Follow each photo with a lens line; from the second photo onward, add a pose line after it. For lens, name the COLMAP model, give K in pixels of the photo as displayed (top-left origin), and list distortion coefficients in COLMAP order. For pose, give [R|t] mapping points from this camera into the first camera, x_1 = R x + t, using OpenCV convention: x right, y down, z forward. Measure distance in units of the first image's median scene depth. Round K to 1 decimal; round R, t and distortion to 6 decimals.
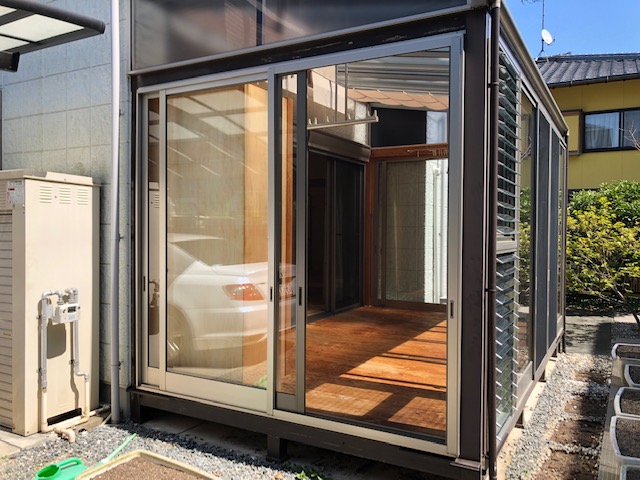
lens RADIAL K [[526.4, 0, 319.9], [0, 526.4, 238.0], [0, 0, 1]] dist [0.012853, 0.015853]
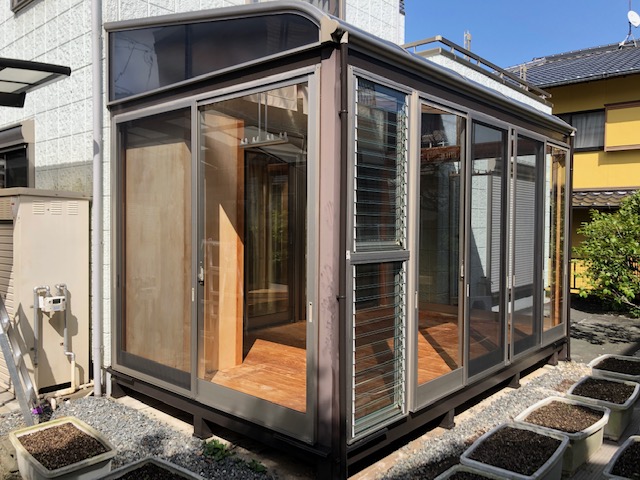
lens RADIAL K [[526.4, 0, 321.0], [0, 526.4, 240.1], [0, 0, 1]] dist [0.012853, 0.015853]
pose [[0.977466, 0.011400, -0.210784, 0.383506], [-0.008349, 0.999847, 0.015357, -0.029945], [0.210927, -0.013251, 0.977412, -0.069191]]
